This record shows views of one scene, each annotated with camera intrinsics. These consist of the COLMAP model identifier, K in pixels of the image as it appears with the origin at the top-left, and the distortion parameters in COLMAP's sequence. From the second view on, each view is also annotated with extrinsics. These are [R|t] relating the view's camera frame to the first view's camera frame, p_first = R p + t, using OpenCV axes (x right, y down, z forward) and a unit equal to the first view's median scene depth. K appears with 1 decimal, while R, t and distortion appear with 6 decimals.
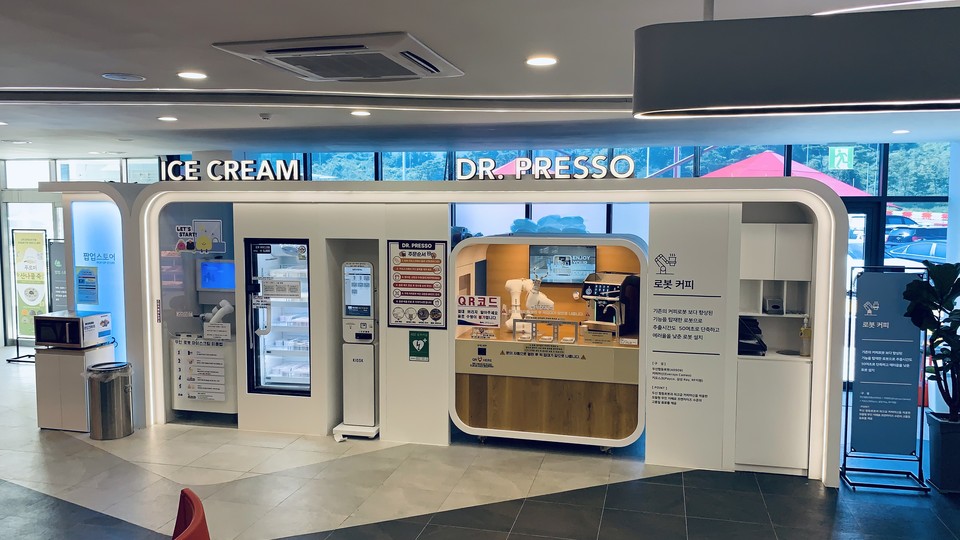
lens RADIAL K [[722.9, 0, 476.8], [0, 722.9, 255.2], [0, 0, 1]] dist [0.048170, -0.077176]
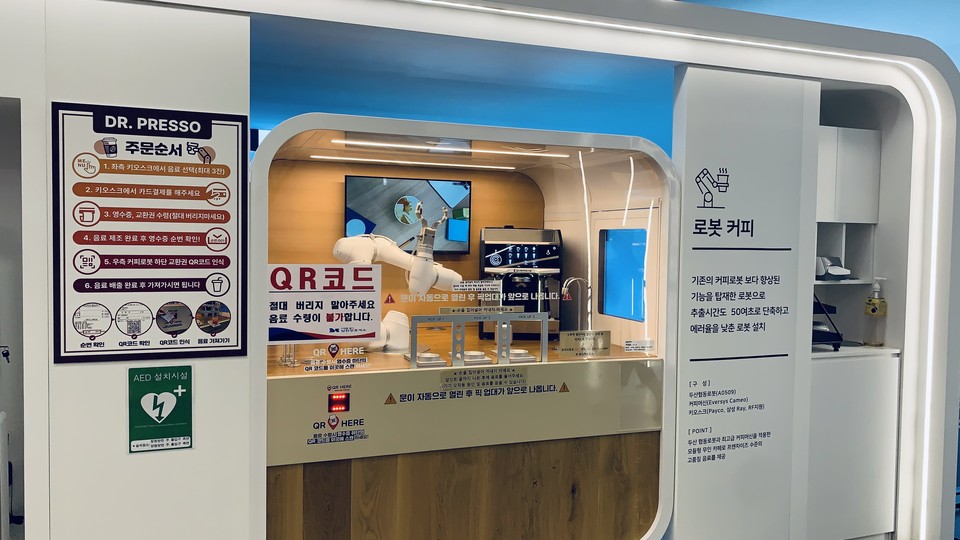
lens RADIAL K [[722.9, 0, 484.6], [0, 722.9, 264.8], [0, 0, 1]] dist [0.048170, -0.077176]
pose [[0.824542, -0.012699, 0.565658, -0.152851], [0.024386, 0.999617, -0.013106, 0.064211], [-0.565275, 0.024600, 0.824536, 0.619506]]
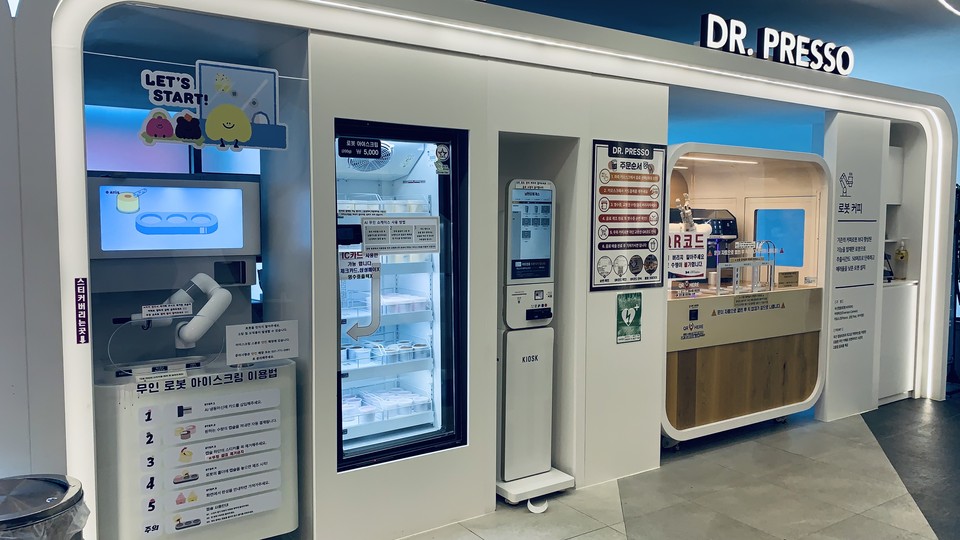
lens RADIAL K [[722.9, 0, 470.2], [0, 722.9, 269.0], [0, 0, 1]] dist [0.048170, -0.077176]
pose [[0.672717, -0.052720, 0.738019, -0.631756], [0.047449, 0.998479, 0.028075, 0.061739], [-0.738377, 0.016131, 0.674195, 0.694798]]
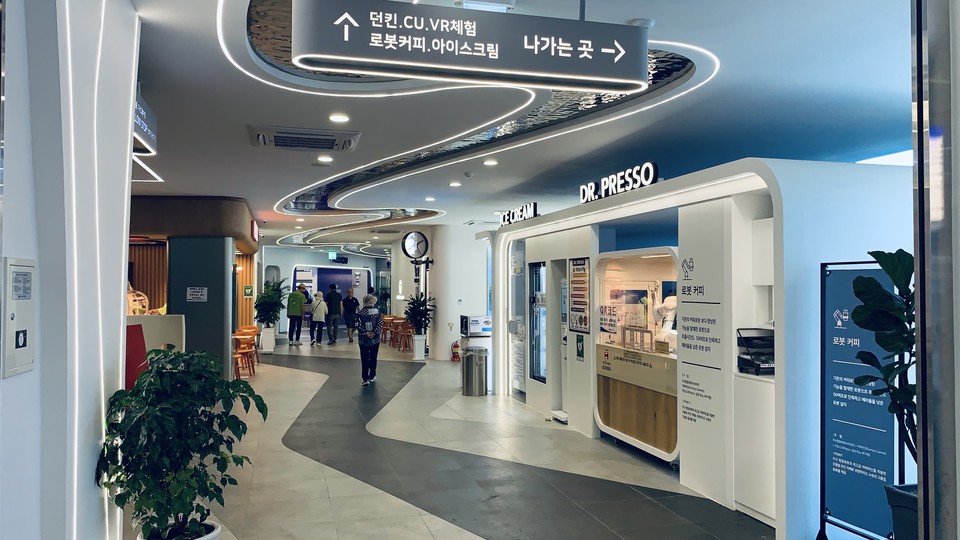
lens RADIAL K [[722.9, 0, 479.3], [0, 722.9, 266.9], [0, 0, 1]] dist [0.048170, -0.077176]
pose [[0.481716, -0.024531, -0.875984, 0.890436], [-0.058213, 0.996504, -0.059918, 0.075836], [0.874392, 0.079857, 0.478605, 0.285533]]
